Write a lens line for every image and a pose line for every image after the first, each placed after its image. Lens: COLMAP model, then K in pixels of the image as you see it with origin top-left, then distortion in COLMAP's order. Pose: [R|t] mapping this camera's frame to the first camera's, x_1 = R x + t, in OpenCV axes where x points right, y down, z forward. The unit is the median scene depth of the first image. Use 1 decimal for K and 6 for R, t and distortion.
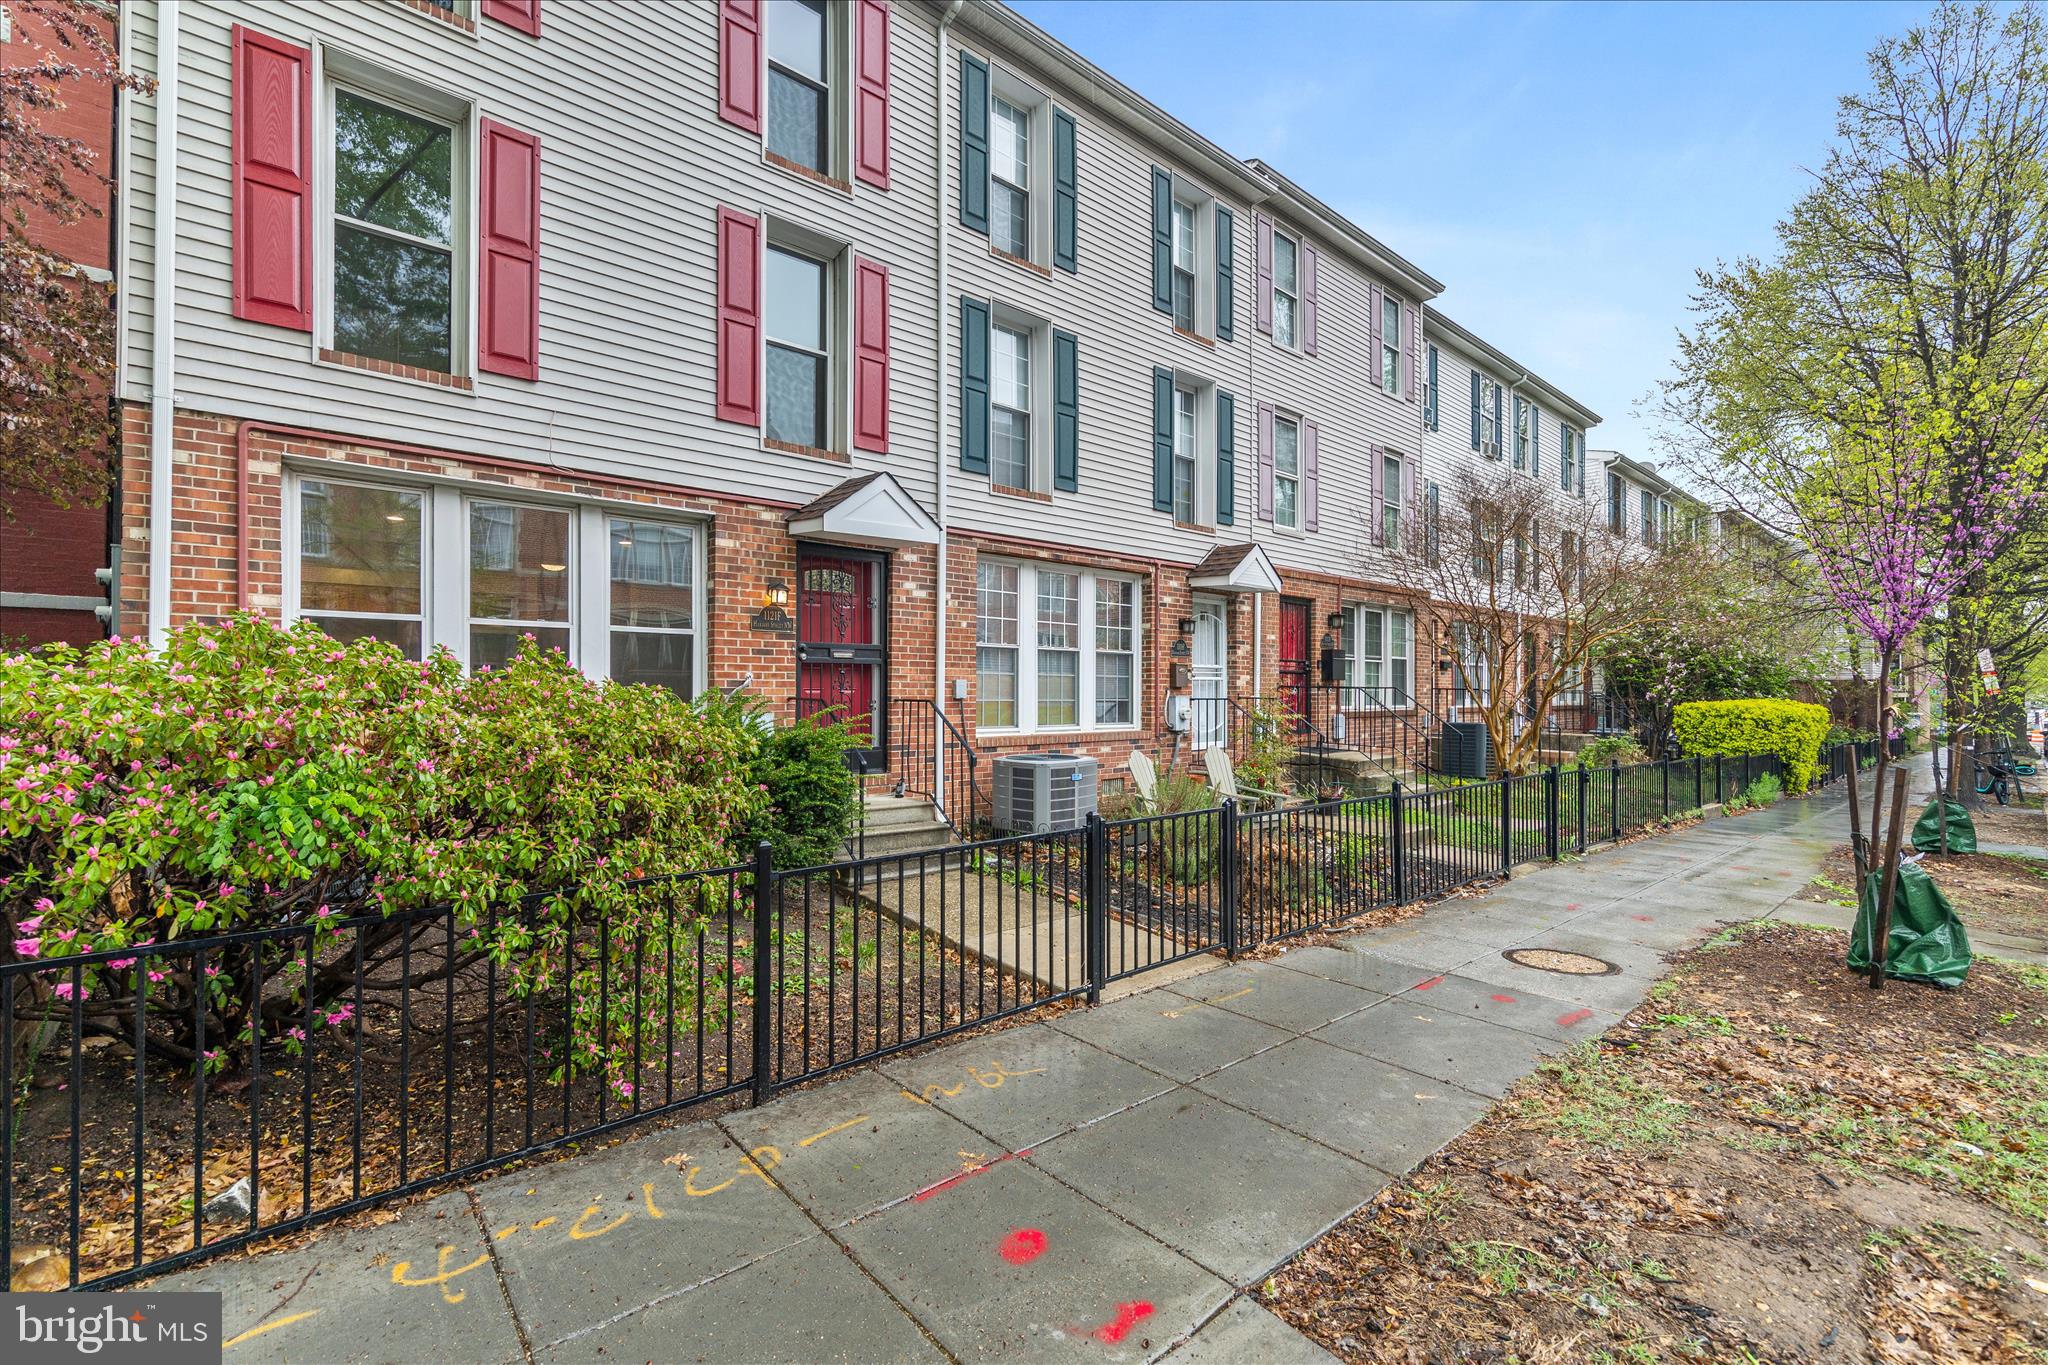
lens RADIAL K [[899.3, 0, 988.2], [0, 899.3, 683.9], [0, 0, 1]] dist [0.002618, 0.000895]
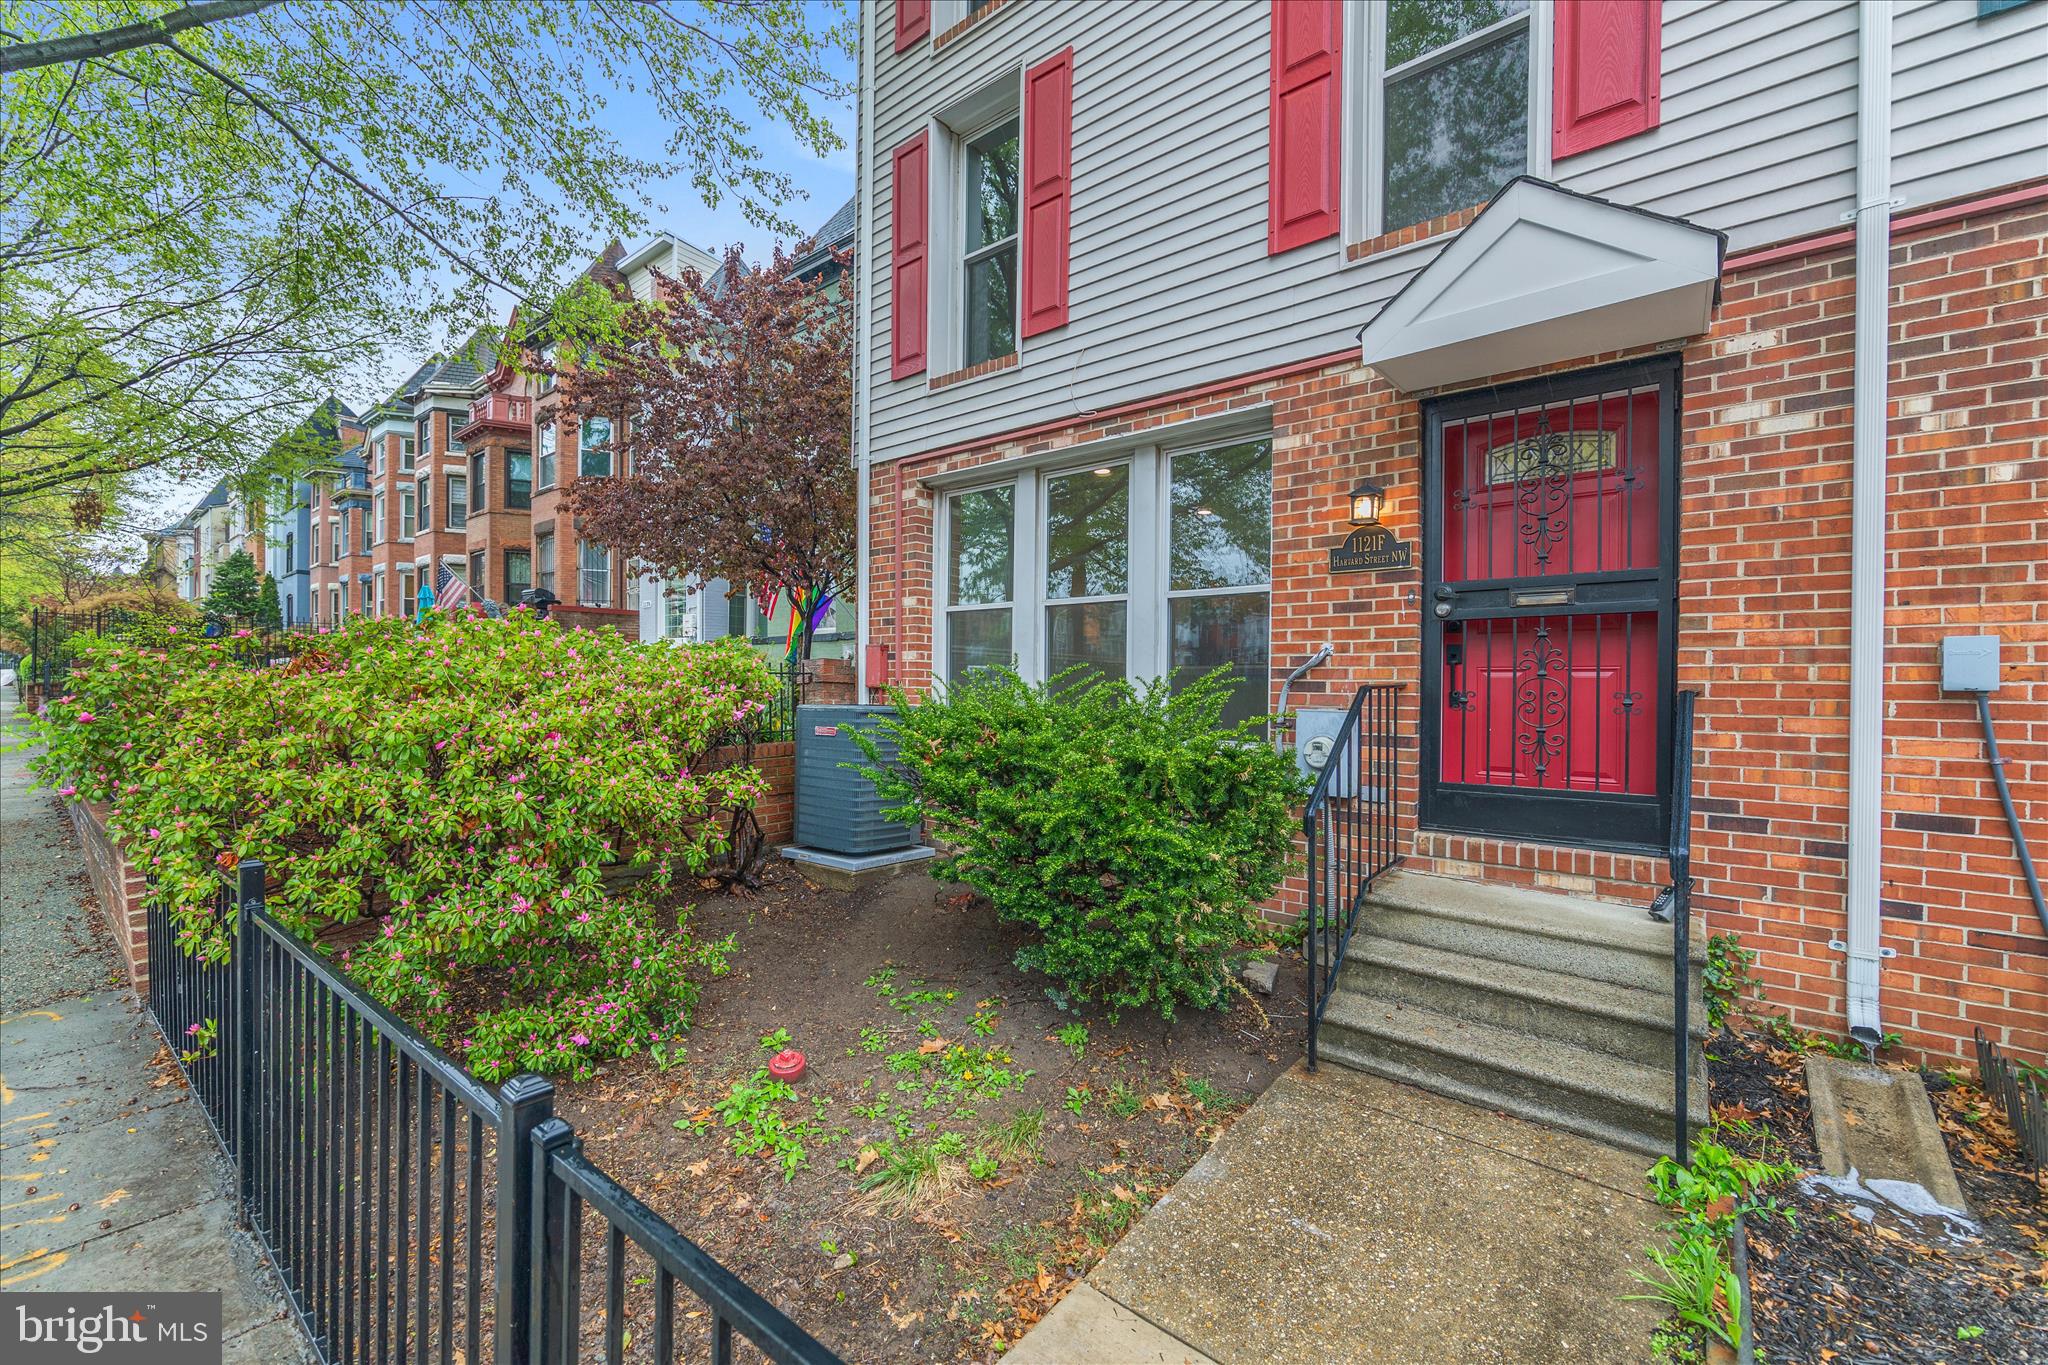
lens RADIAL K [[849.8, 0, 1018.9], [0, 849.8, 688.5], [0, 0, 1]] dist [-0.000159, 0.000756]
pose [[0.168570, 0.009272, -0.985646, 0.236335], [0.006297, 0.999925, 0.010484, 0.009769], [0.985670, -0.007974, 0.168499, 0.602732]]
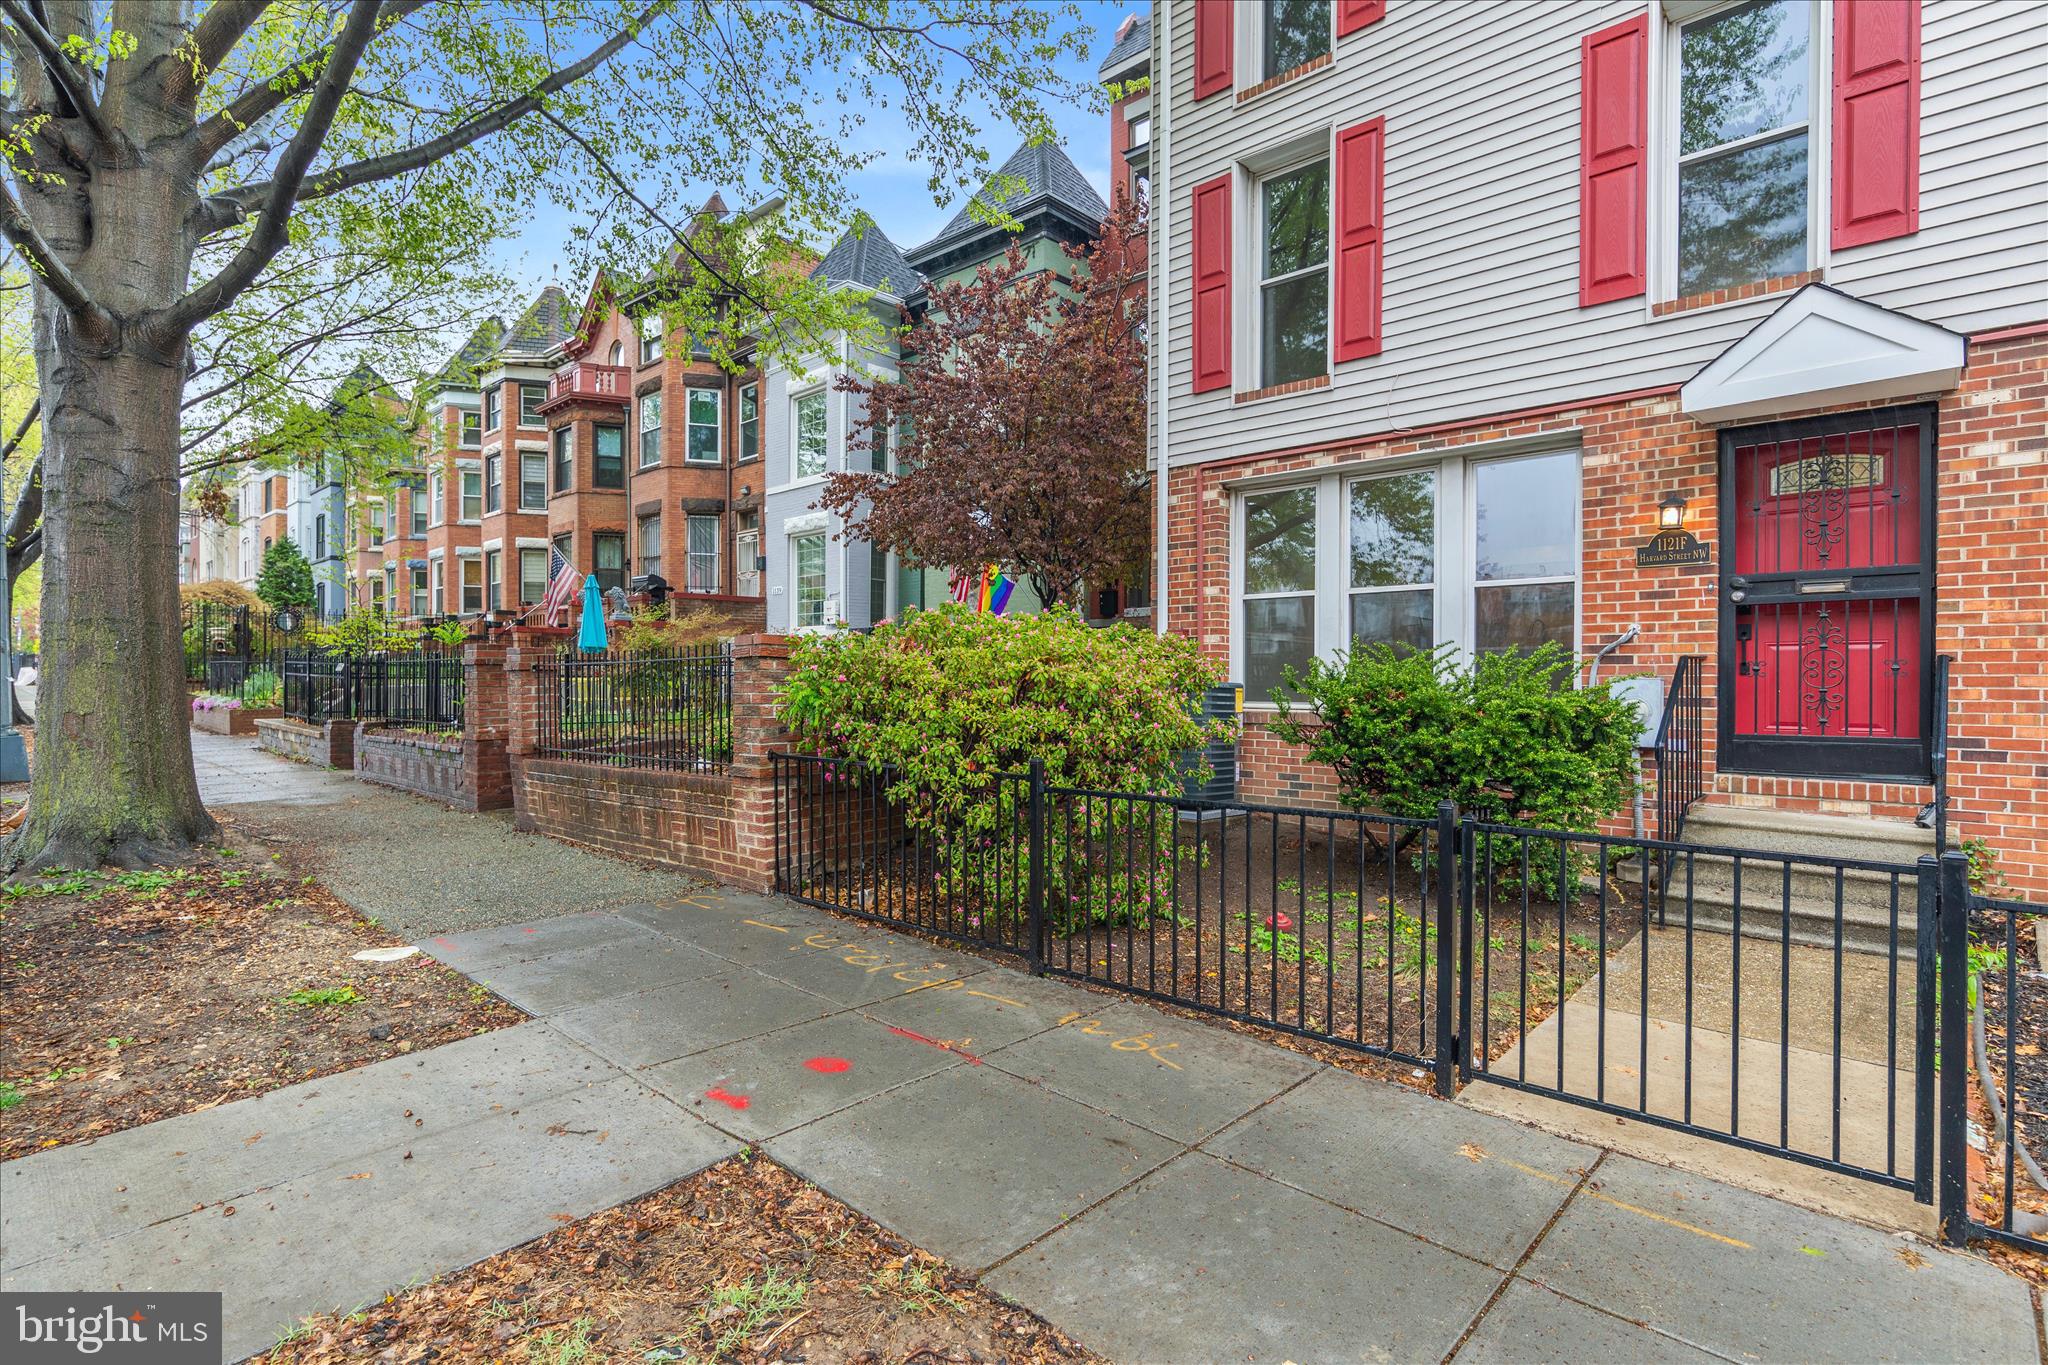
lens RADIAL K [[1032.4, 0, 1024.0], [0, 1032.4, 682.5], [0, 0, 1]] dist [0.002941, -0.000020]
pose [[0.107871, 0.005474, -0.994150, 0.472449], [0.011256, 0.999914, 0.006727, 0.021809], [0.994101, -0.011916, 0.107800, 0.342943]]
